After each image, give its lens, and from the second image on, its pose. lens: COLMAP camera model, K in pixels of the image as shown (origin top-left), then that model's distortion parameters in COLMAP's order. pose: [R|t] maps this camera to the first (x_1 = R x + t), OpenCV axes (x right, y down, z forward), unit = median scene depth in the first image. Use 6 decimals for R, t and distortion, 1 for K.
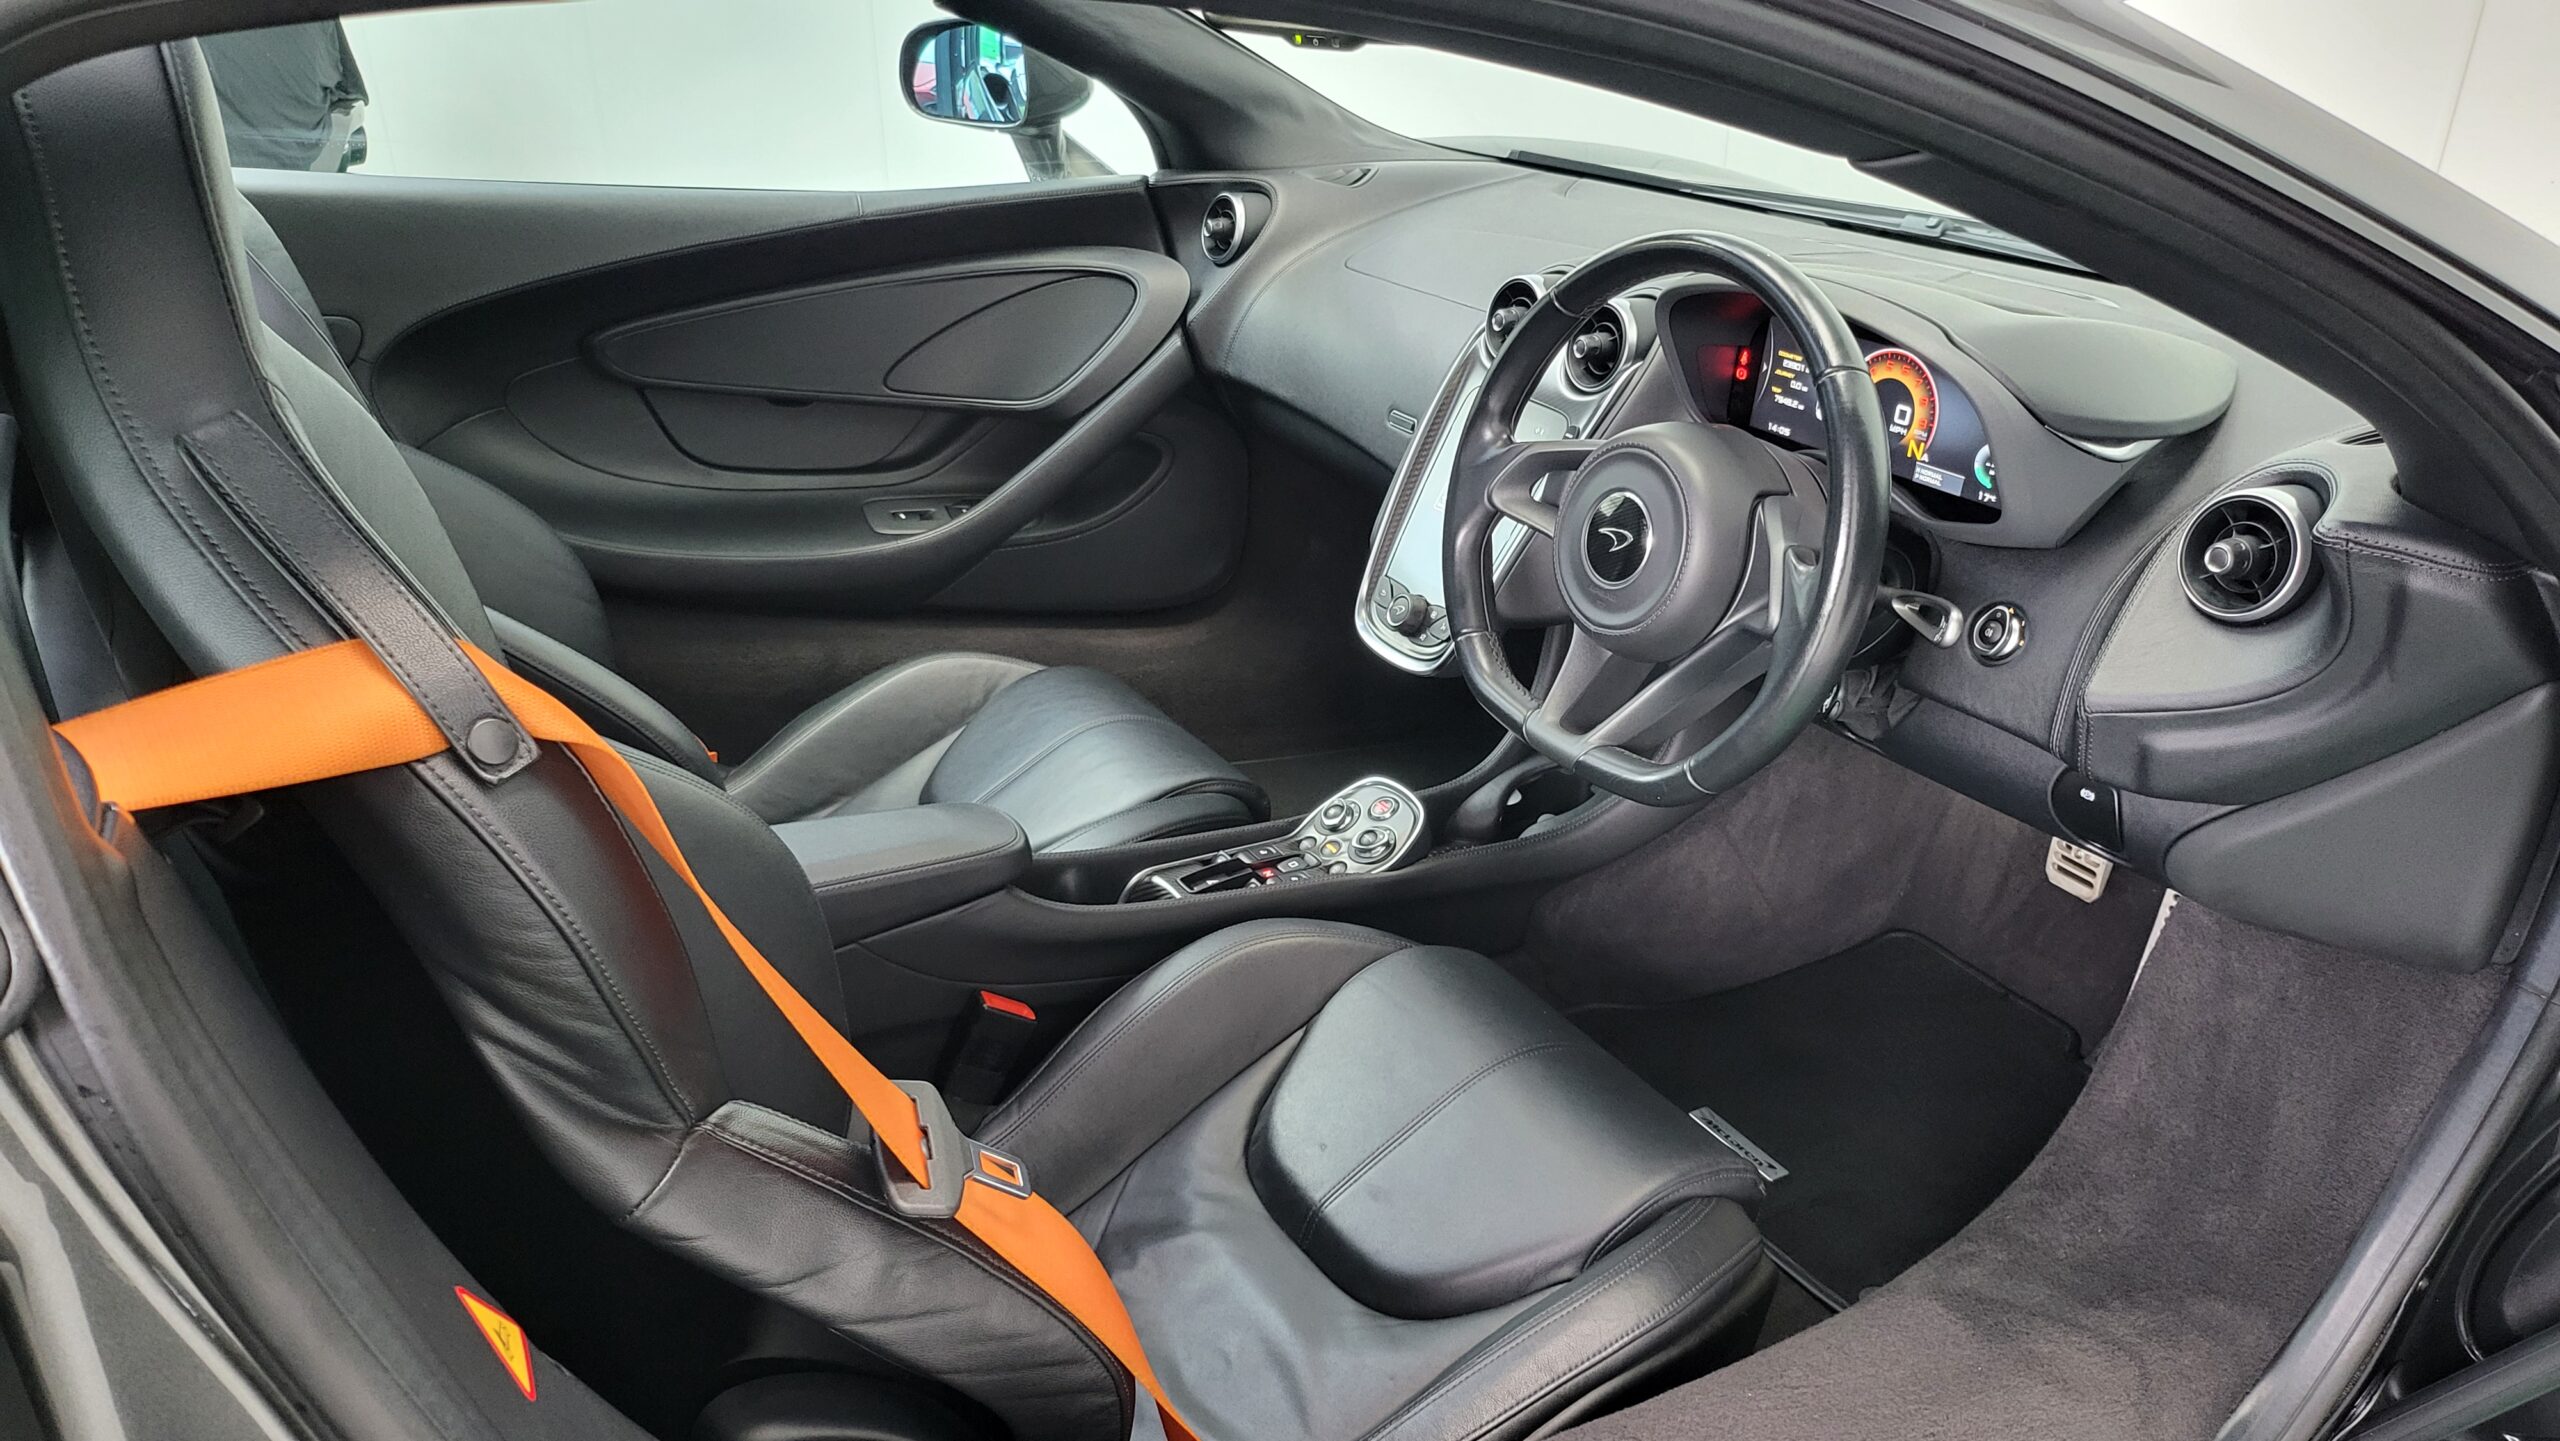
lens RADIAL K [[1800.2, 0, 1264.1], [0, 1800.2, 767.0], [0, 0, 1]] dist [0.065173, -0.068012]
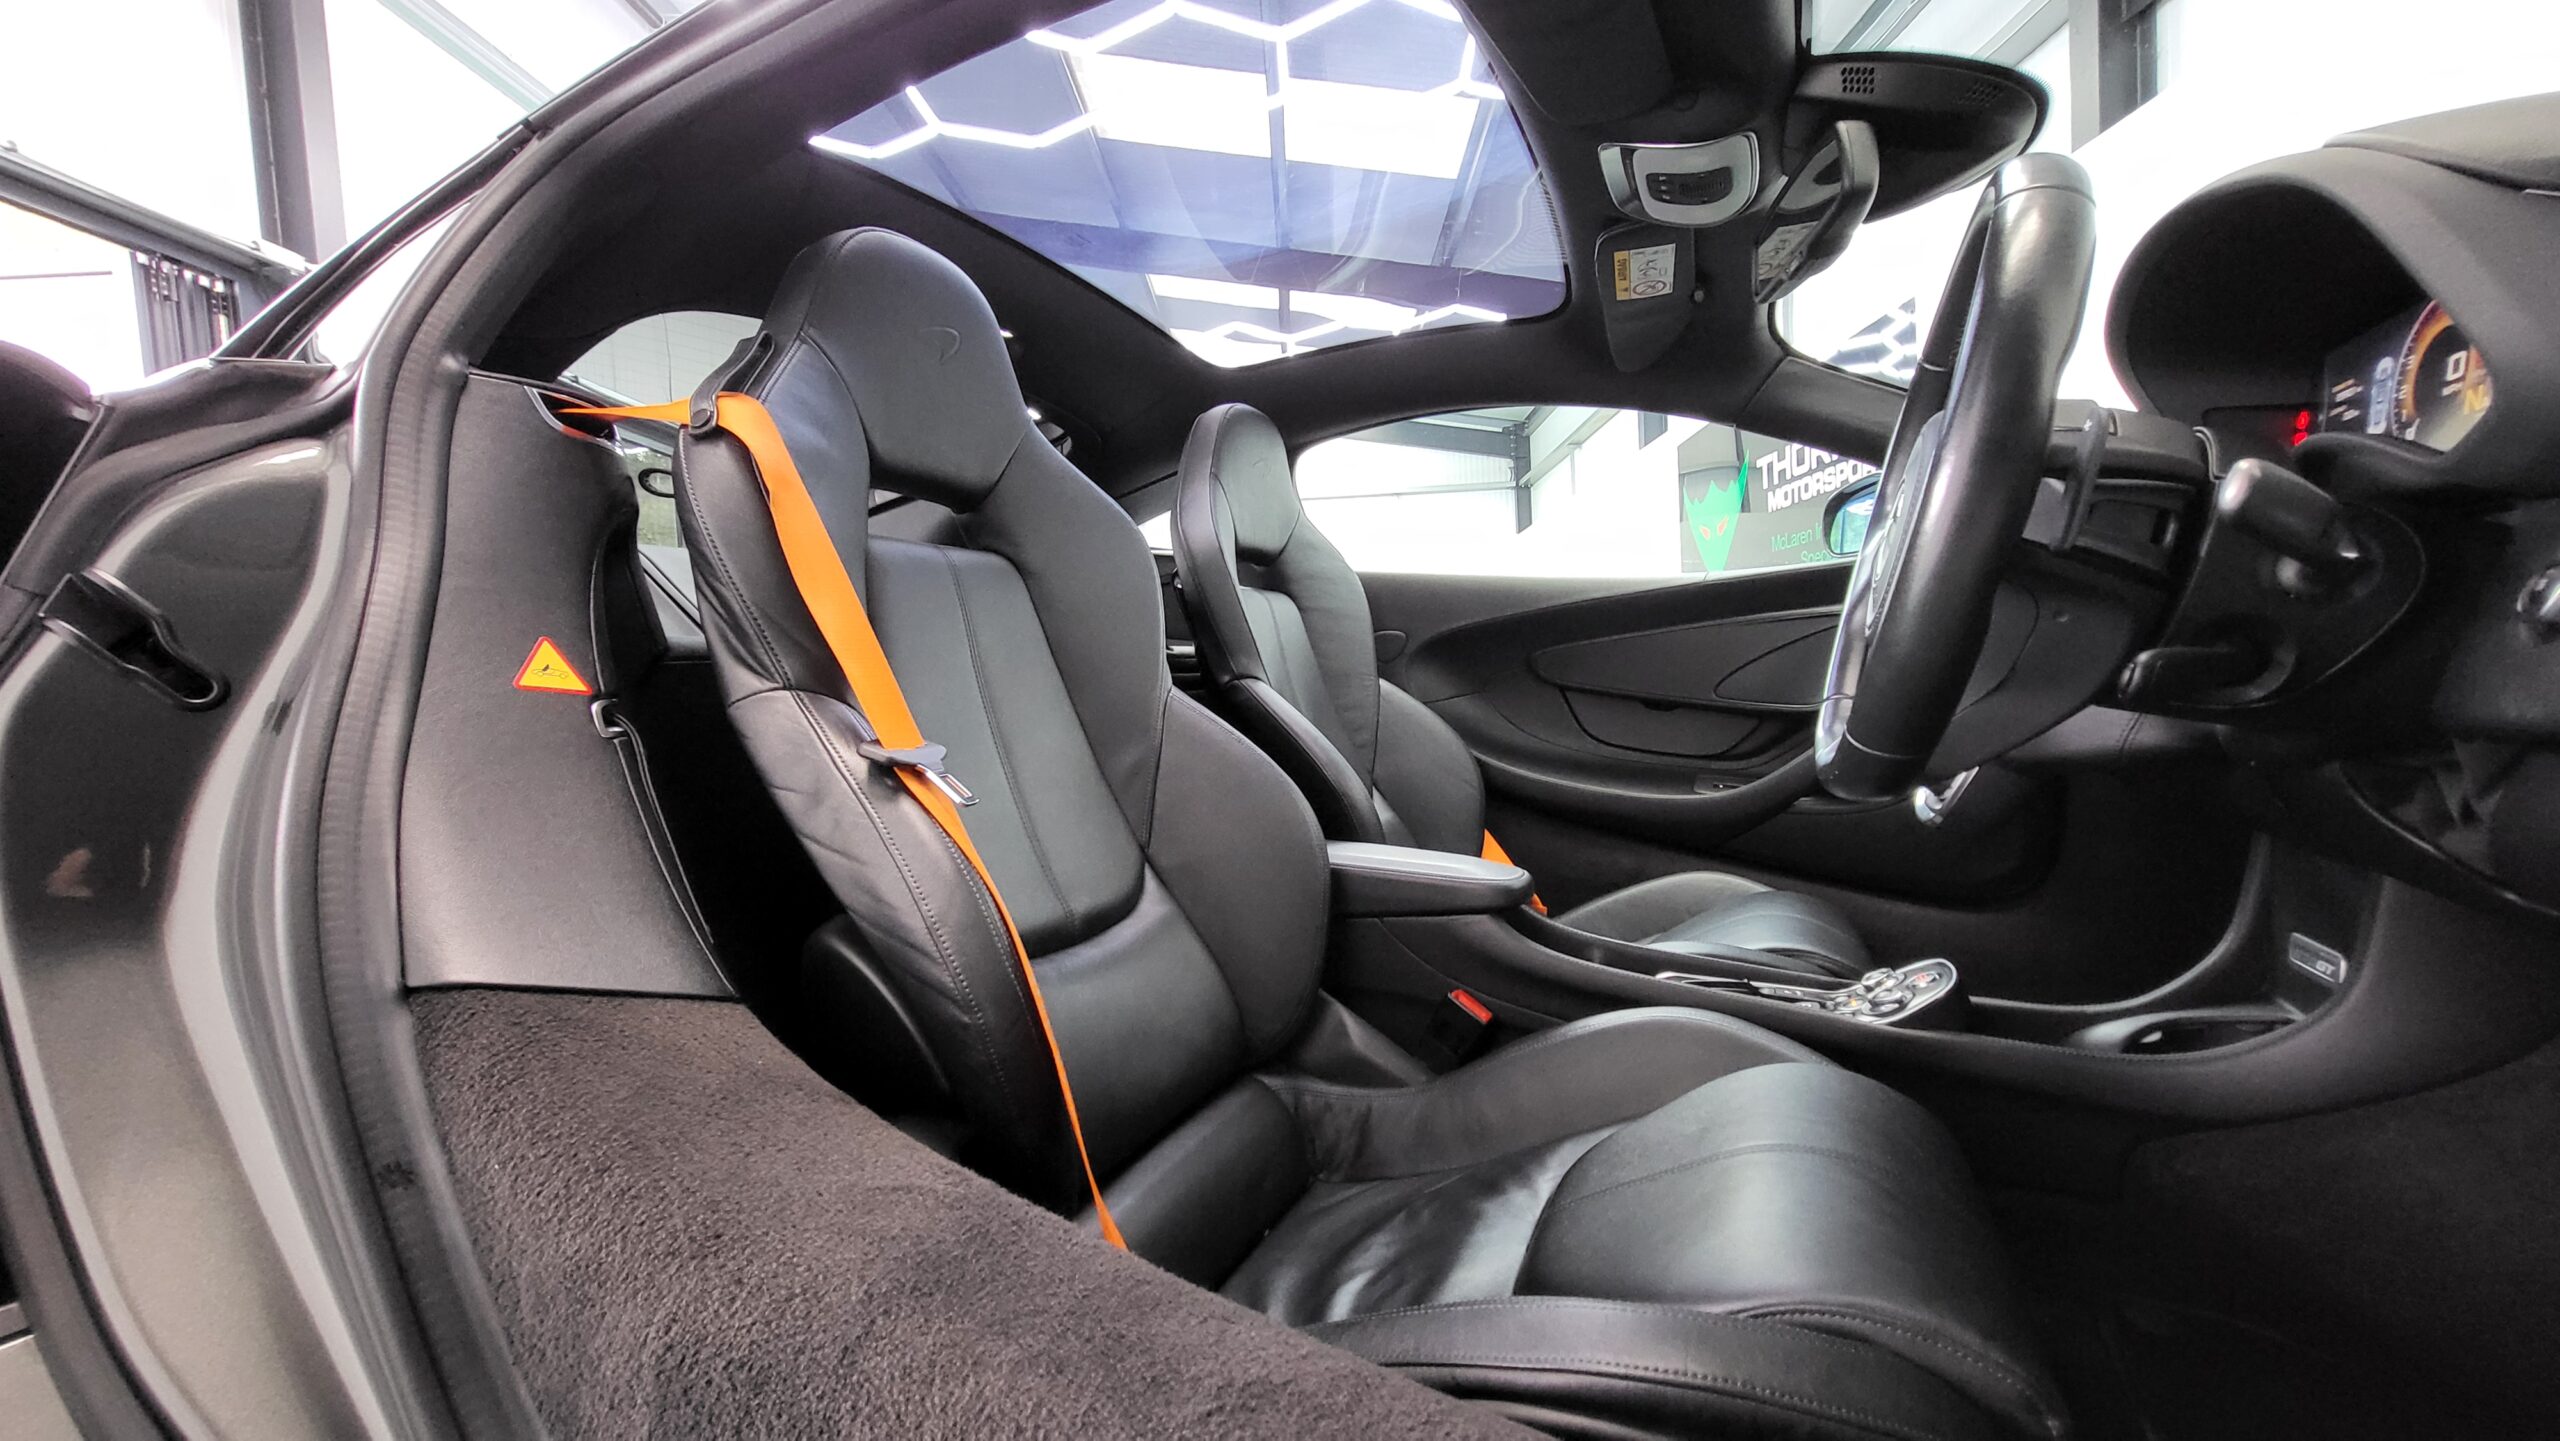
lens RADIAL K [[1006.0, 0, 1273.5], [0, 1006.0, 754.2], [0, 0, 1]] dist [-0.001562, -0.000417]
pose [[0.559993, 0.021689, -0.828213, 0.360309], [-0.319598, 0.927940, -0.191795, 0.143711], [0.764372, 0.372099, 0.526571, 0.428359]]
